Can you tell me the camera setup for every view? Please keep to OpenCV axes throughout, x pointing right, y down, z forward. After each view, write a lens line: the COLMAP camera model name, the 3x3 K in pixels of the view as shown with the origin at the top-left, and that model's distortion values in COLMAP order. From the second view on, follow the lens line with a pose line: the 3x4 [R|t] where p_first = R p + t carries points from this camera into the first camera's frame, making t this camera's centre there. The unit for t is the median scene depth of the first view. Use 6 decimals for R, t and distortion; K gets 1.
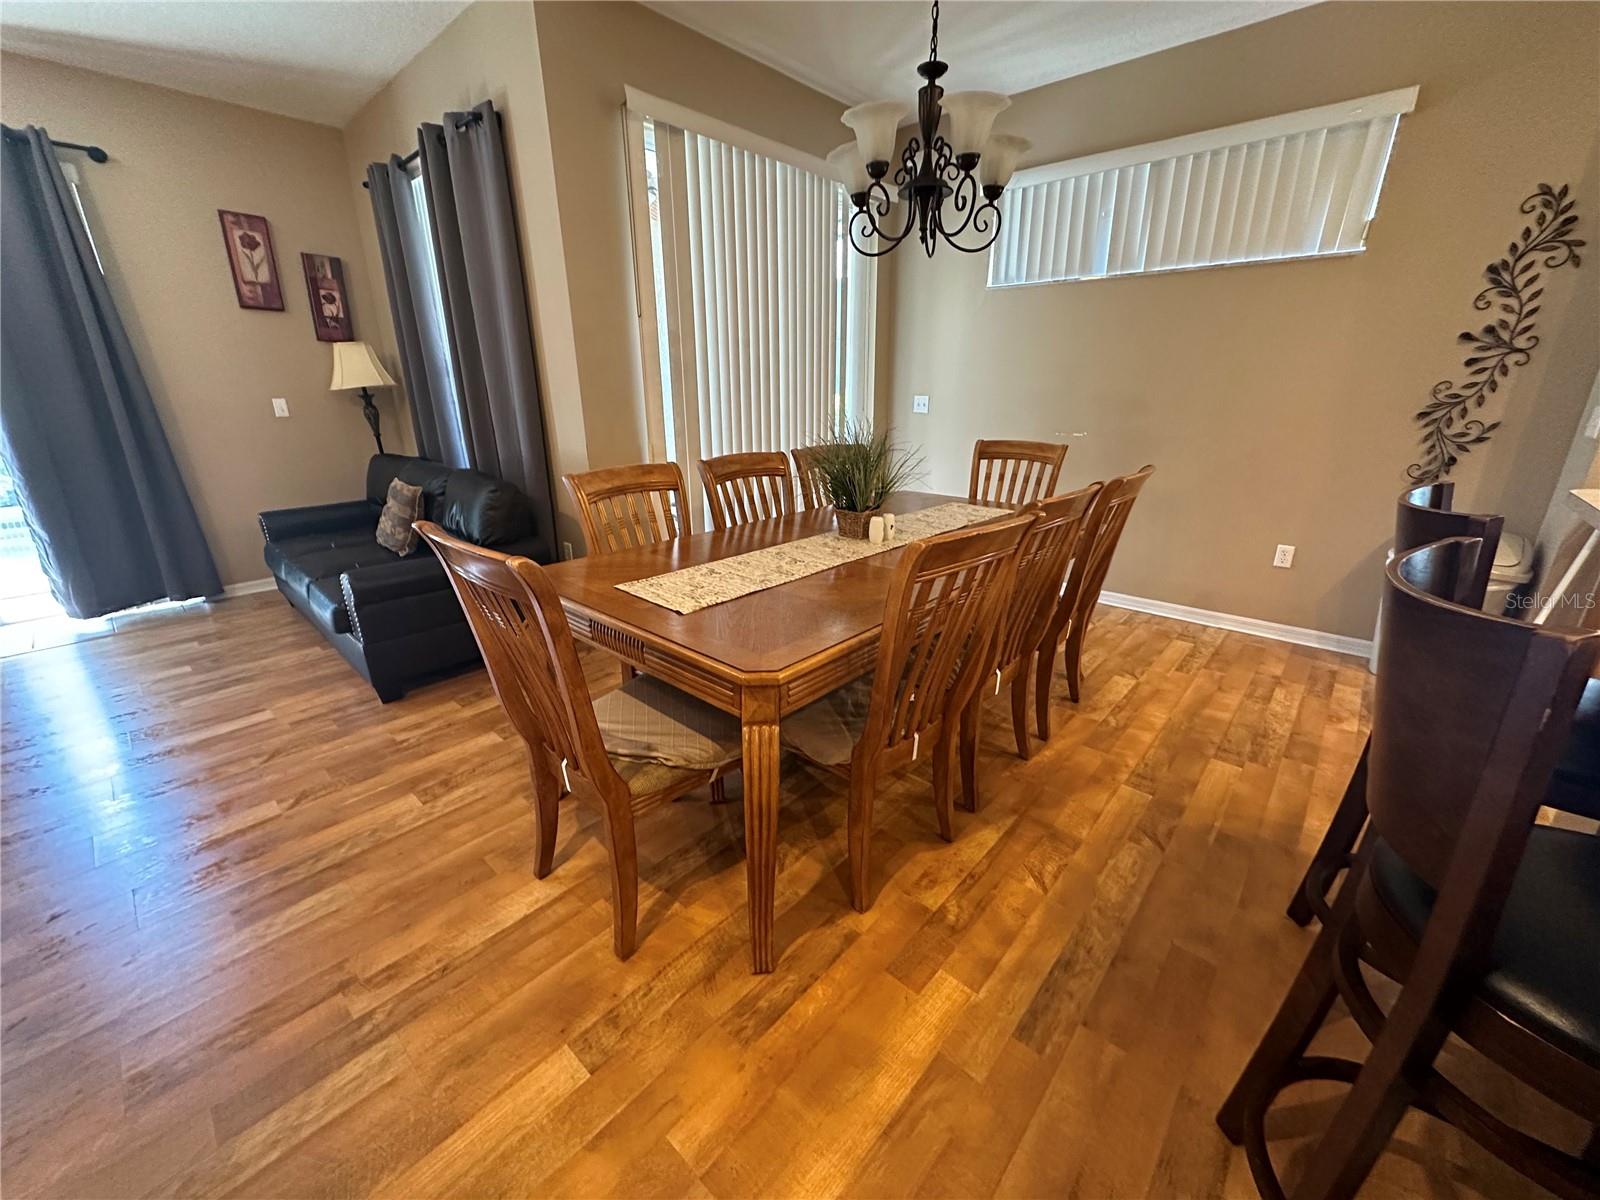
lens RADIAL K [[634.3, 0, 799.2], [0, 634.3, 596.3], [0, 0, 1]] dist [-0.000952, 0.000045]
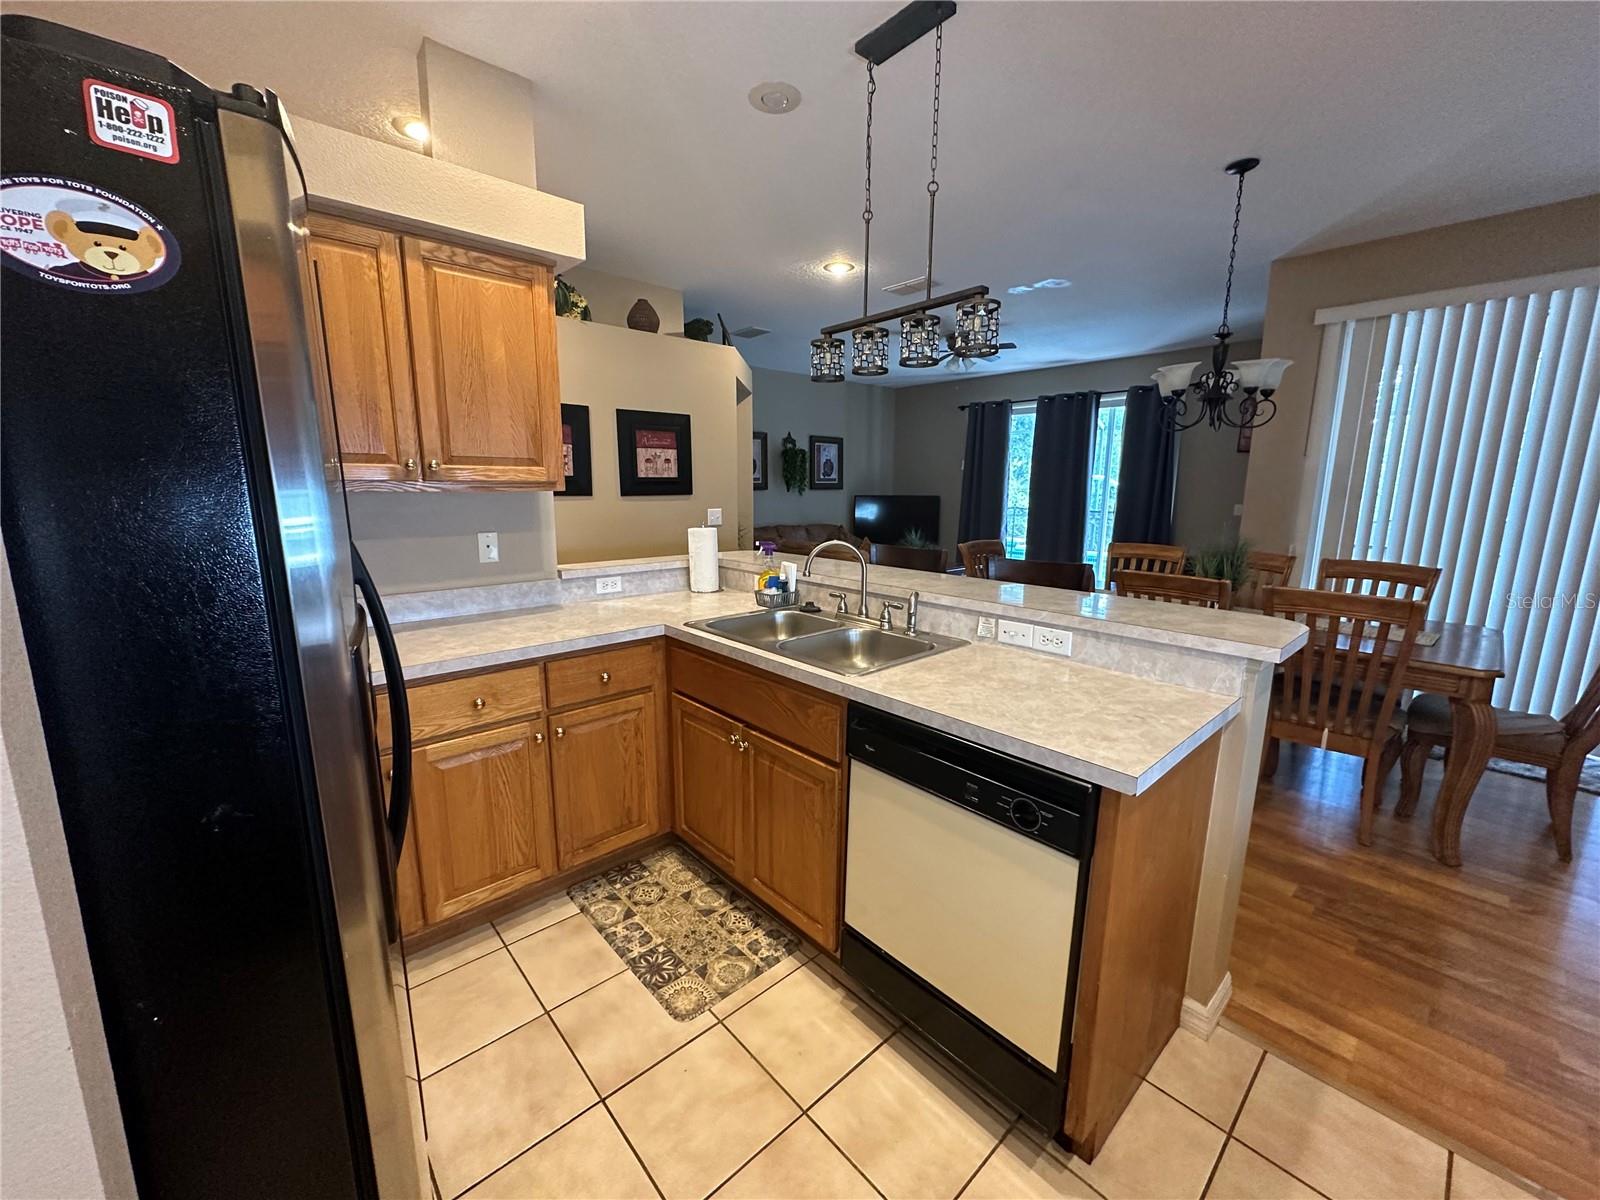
lens RADIAL K [[634.3, 0, 795.3], [0, 634.3, 597.7], [0, 0, 1]] dist [-0.000952, 0.000045]
pose [[-0.110713, 0.180217, -0.977376, 1.204656], [-0.322730, 0.923609, 0.206860, -0.080212], [0.939994, 0.338331, -0.044094, 0.119629]]
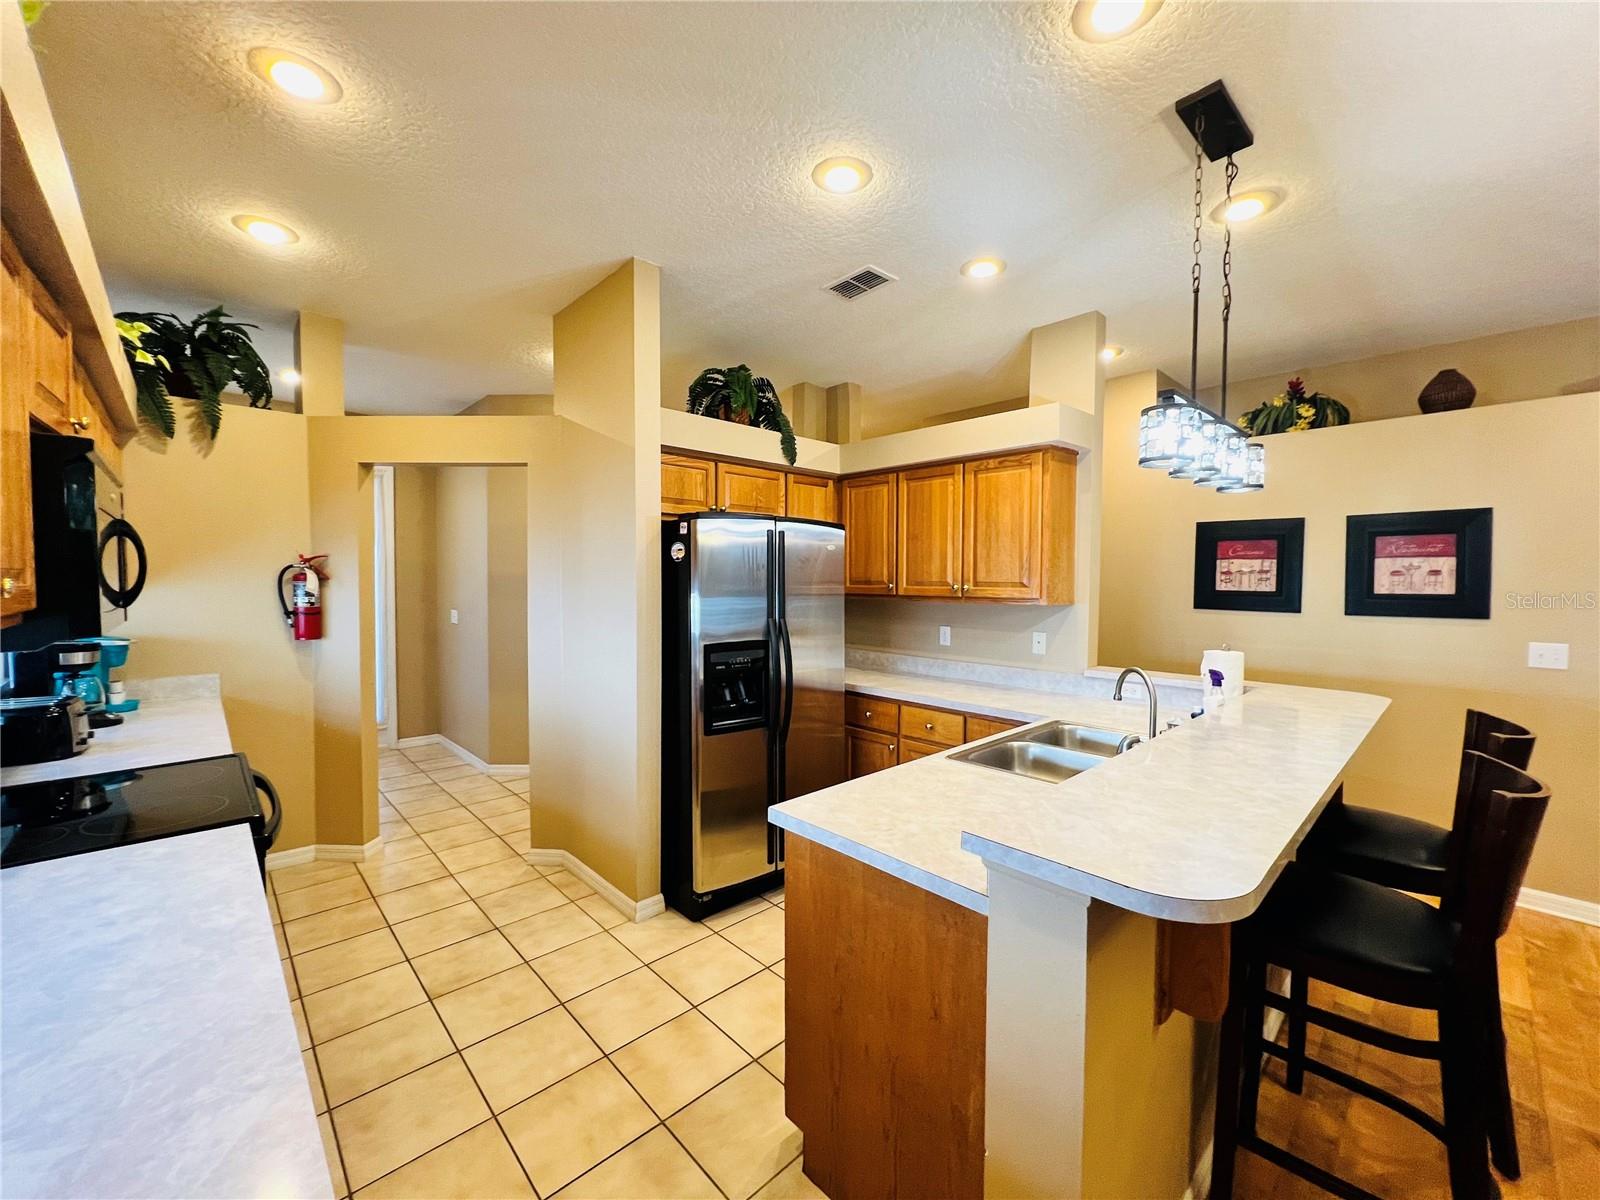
lens RADIAL K [[639.4, 0, 803.3], [0, 639.4, 599.3], [0, 0, 1]] dist [-0.004189, 0.001161]
pose [[-0.996783, -0.005254, 0.079974, 0.792251], [0.023308, 0.935718, 0.351979, -0.321702], [-0.076683, 0.352711, -0.932585, 0.741667]]
